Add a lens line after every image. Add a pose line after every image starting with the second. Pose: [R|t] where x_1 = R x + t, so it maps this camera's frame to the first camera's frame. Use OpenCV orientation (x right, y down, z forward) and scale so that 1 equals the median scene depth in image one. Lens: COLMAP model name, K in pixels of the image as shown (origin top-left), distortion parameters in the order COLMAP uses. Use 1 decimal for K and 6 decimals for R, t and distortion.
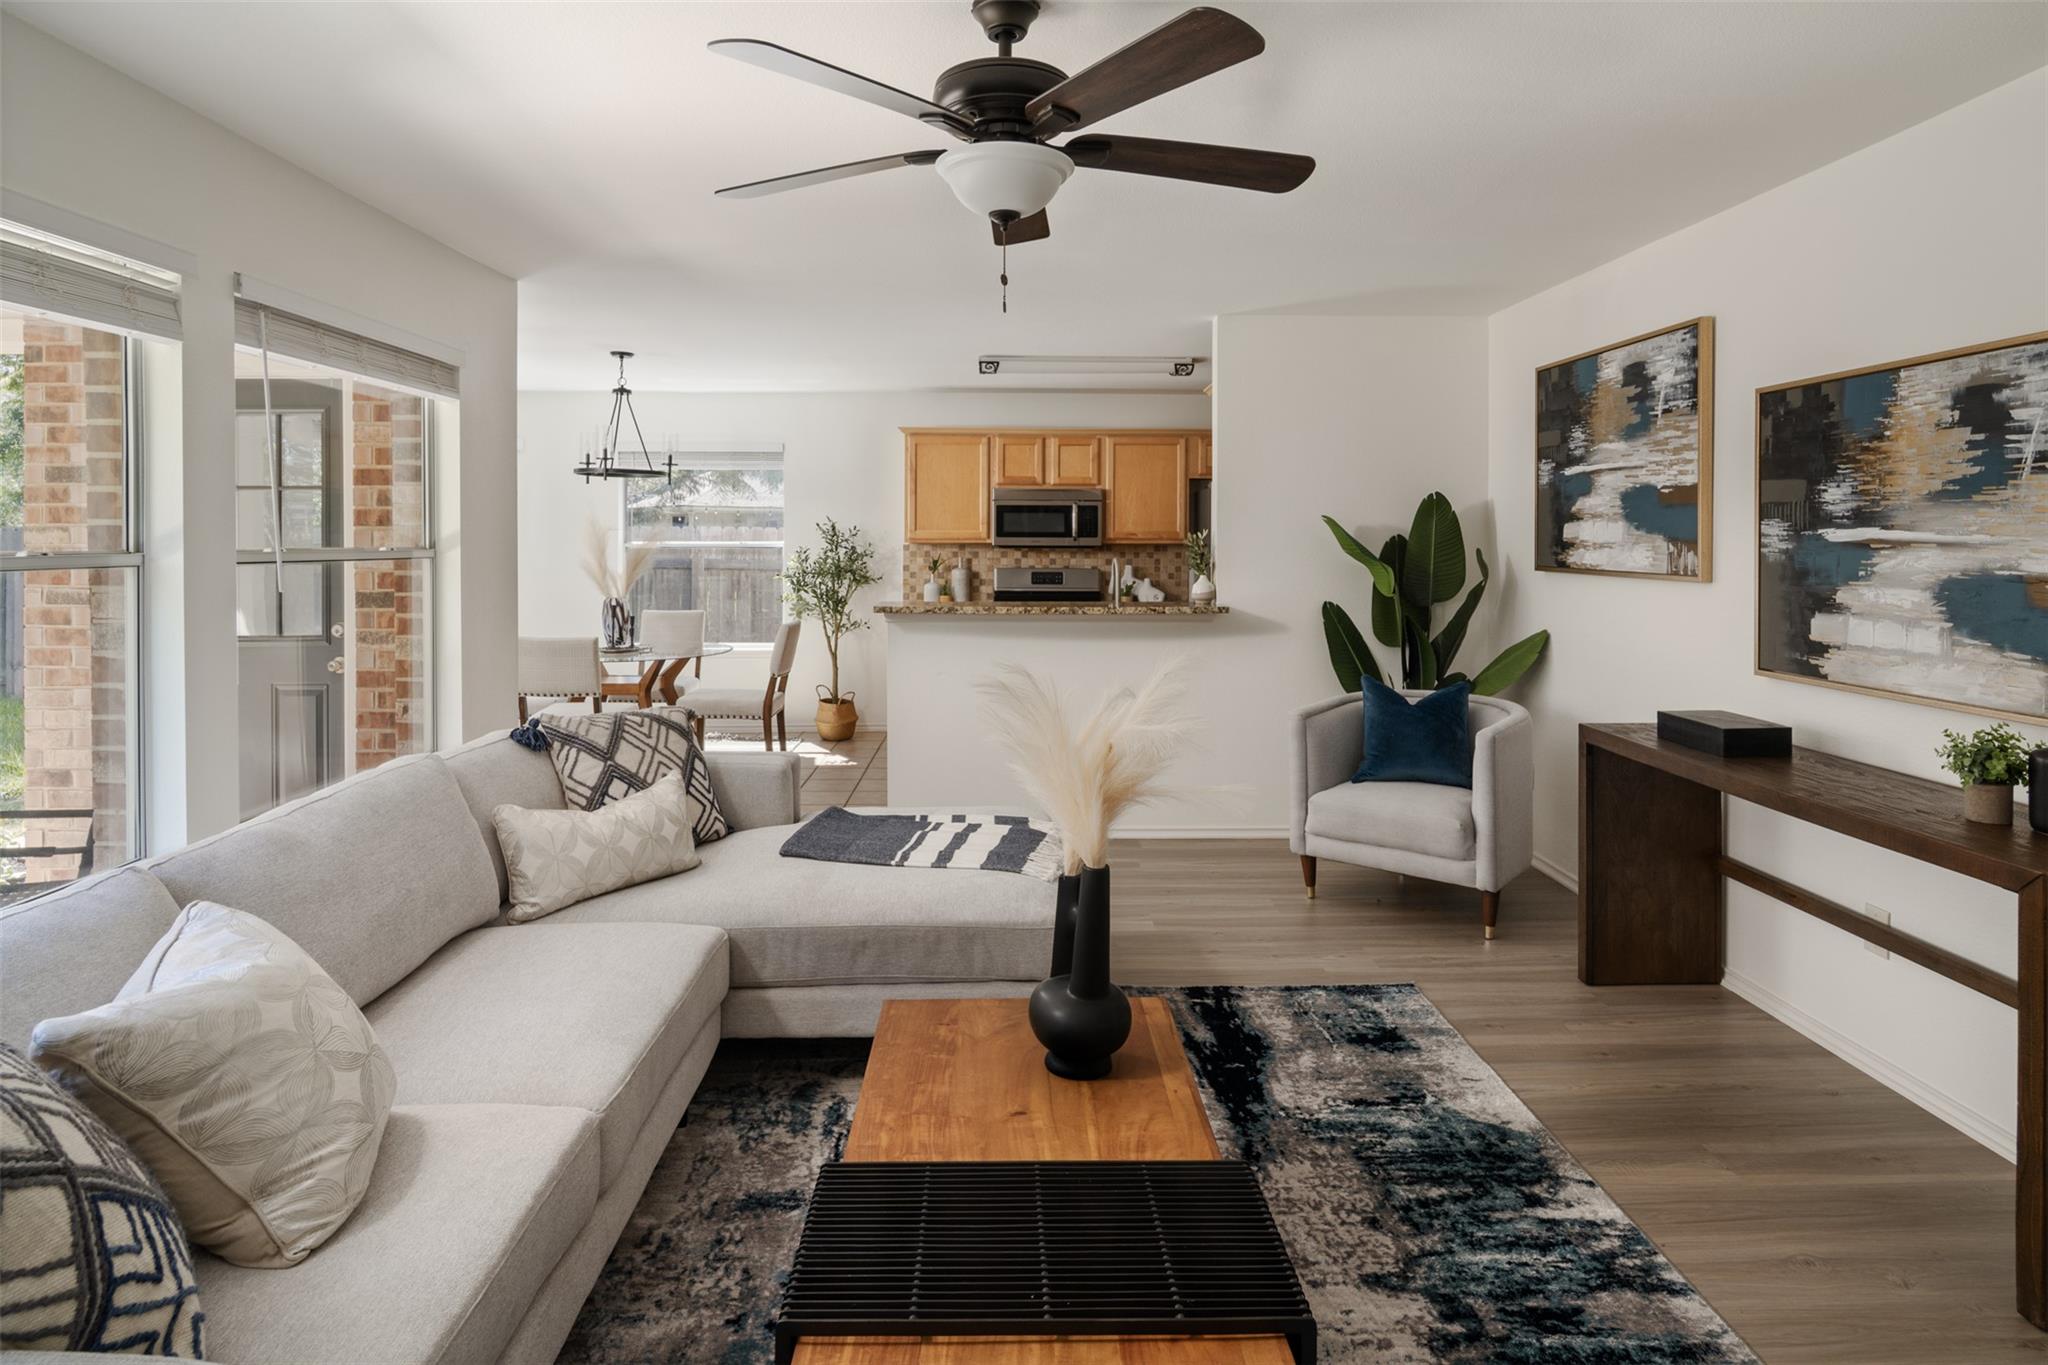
lens RADIAL K [[1106.6, 0, 1026.3], [0, 1106.6, 546.1], [0, 0, 1]] dist [-0.005722, -0.000982]
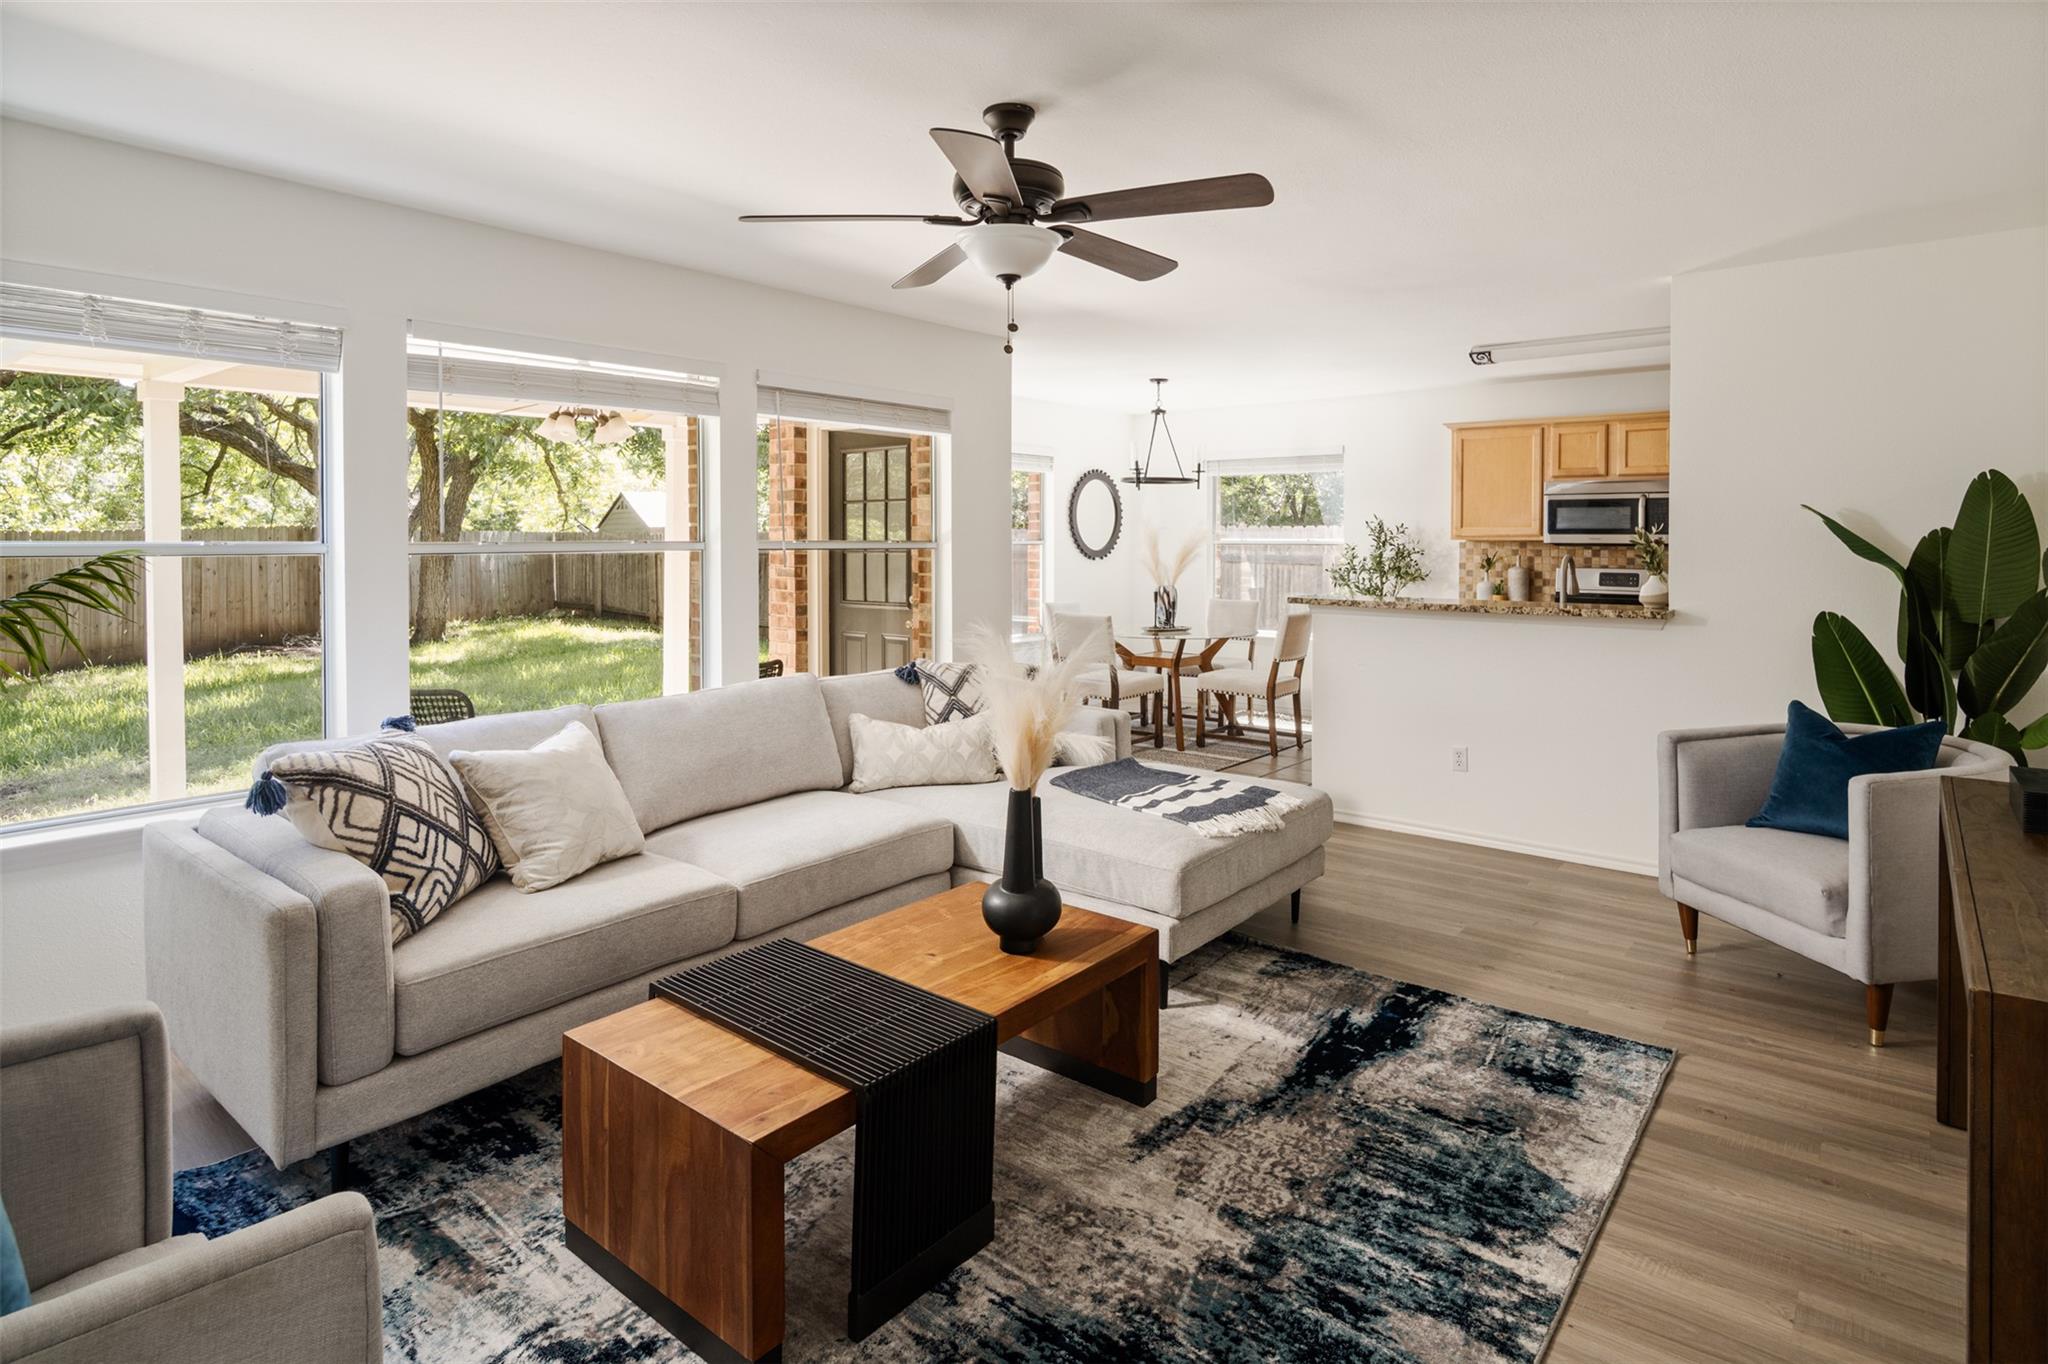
lens RADIAL K [[1081.5, 0, 1017.8], [0, 1081.5, 546.6], [0, 0, 1]] dist [-0.002374, 0.000108]
pose [[0.760974, 0.004727, -0.648765, 0.451038], [-0.004477, 0.999988, 0.002035, 0.005312], [0.648767, 0.001356, 0.760986, 0.029278]]
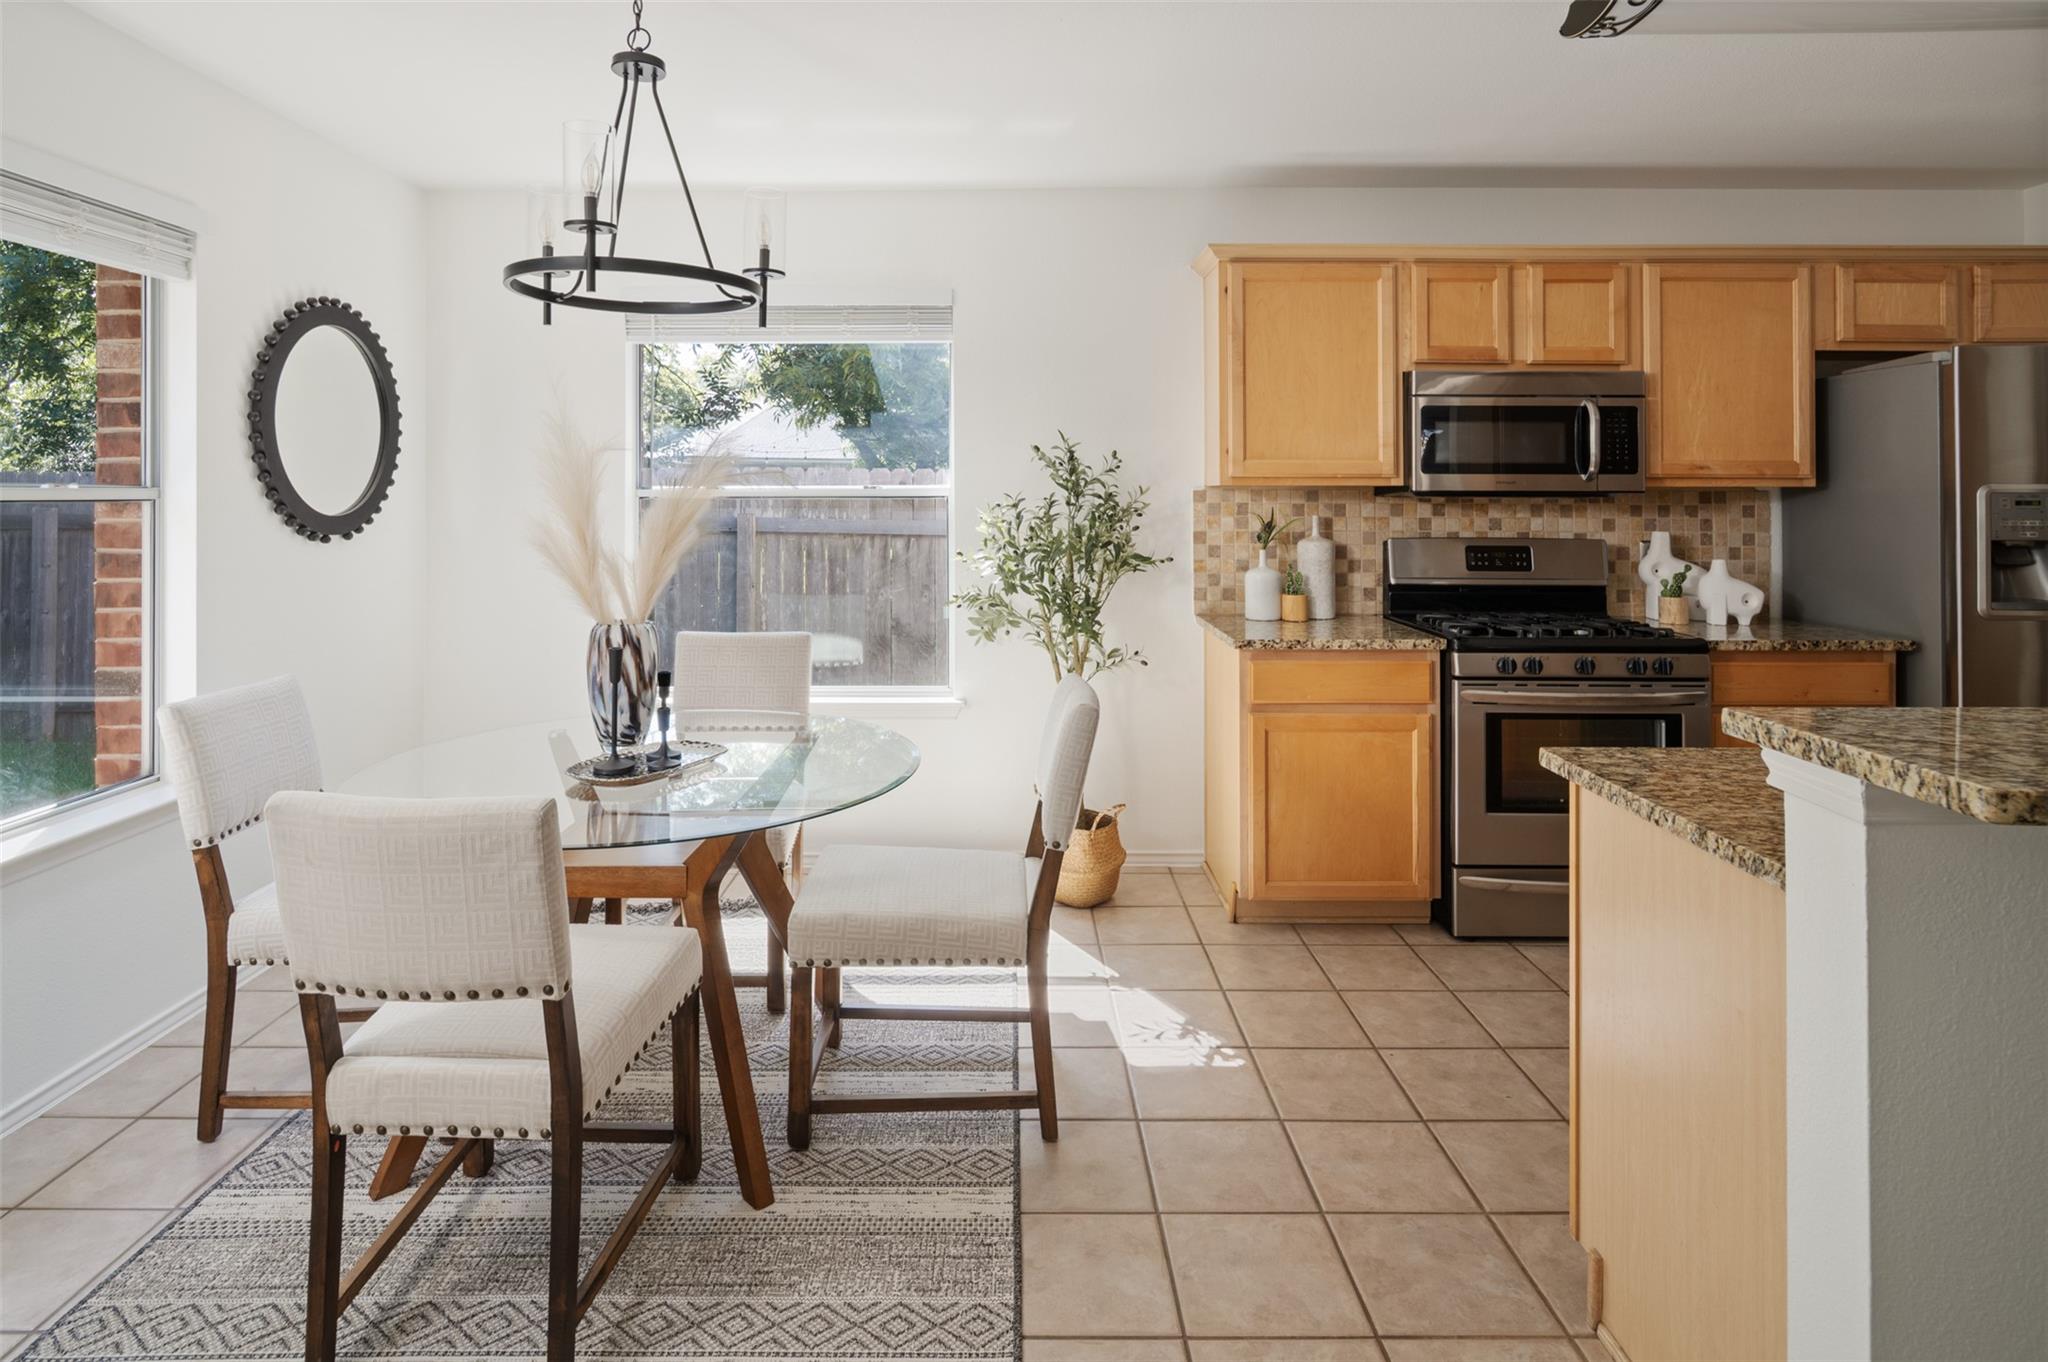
lens RADIAL K [[1111.3, 0, 1016.2], [0, 1111.3, 488.3], [0, 0, 1]] dist [-0.003005, -0.000173]
pose [[0.999958, -0.001437, -0.009049, -0.394244], [0.001350, 0.999953, -0.009645, 0.005226], [0.009062, 0.009632, 0.999913, 1.051596]]
